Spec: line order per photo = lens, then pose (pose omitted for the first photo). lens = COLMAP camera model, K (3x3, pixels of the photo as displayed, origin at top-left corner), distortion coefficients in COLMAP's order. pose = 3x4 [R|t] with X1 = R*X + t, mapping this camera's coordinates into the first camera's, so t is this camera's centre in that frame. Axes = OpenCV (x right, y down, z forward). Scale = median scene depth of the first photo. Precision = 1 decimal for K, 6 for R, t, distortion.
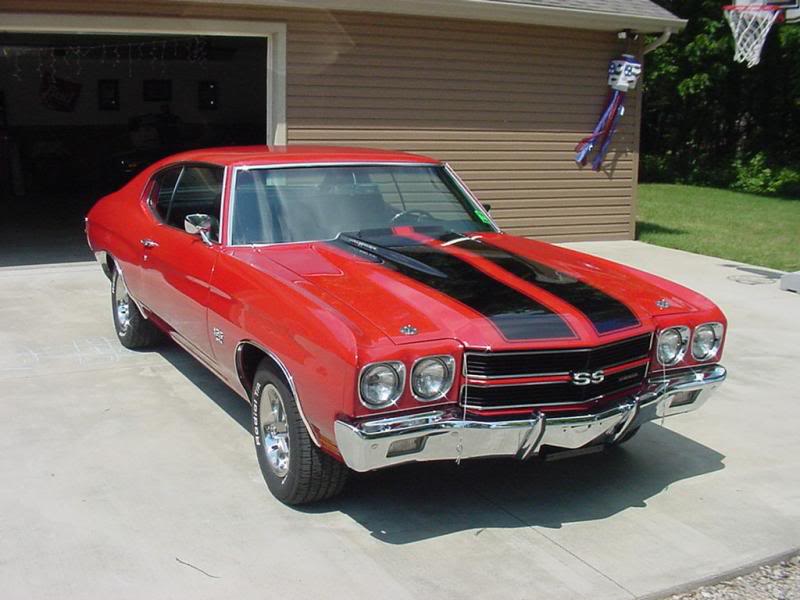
lens RADIAL K [[981.9, 0, 397.9], [0, 981.9, 302.7], [0, 0, 1]] dist [-0.182231, 0.118691]
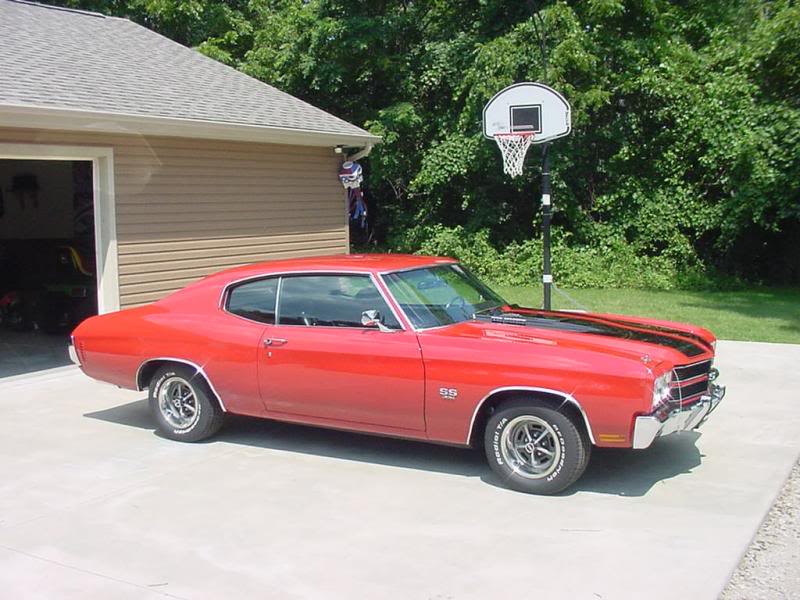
lens RADIAL K [[981.9, 0, 397.9], [0, 981.9, 302.7], [0, 0, 1]] dist [-0.182231, 0.118691]
pose [[0.847908, -0.086819, 0.522987, -0.421321], [0.136670, 0.988952, -0.057410, -0.010519], [-0.512224, 0.120155, 0.850405, -0.065850]]
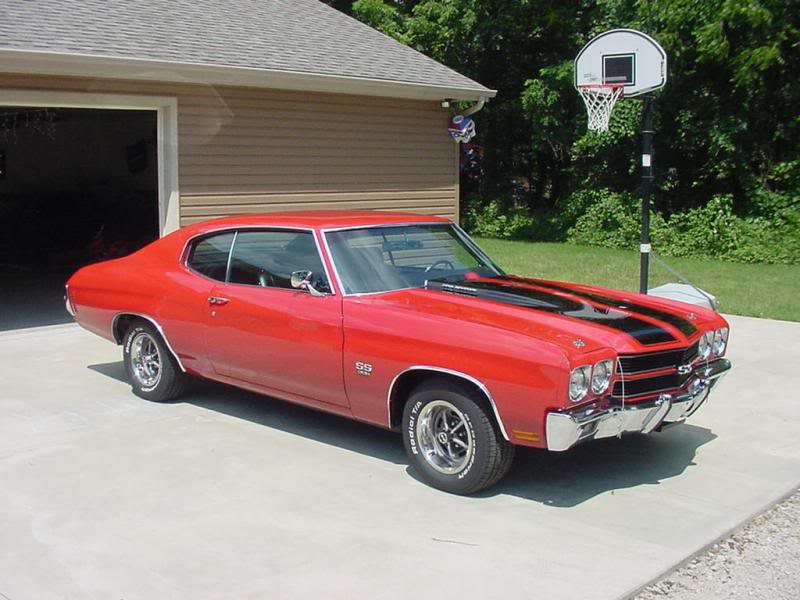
lens RADIAL K [[981.9, 0, 397.9], [0, 981.9, 302.7], [0, 0, 1]] dist [-0.182231, 0.118691]
pose [[0.947861, -0.059992, 0.312985, -0.229543], [0.077951, 0.995933, -0.045173, 0.004490], [-0.309003, 0.067216, 0.948683, -0.074738]]
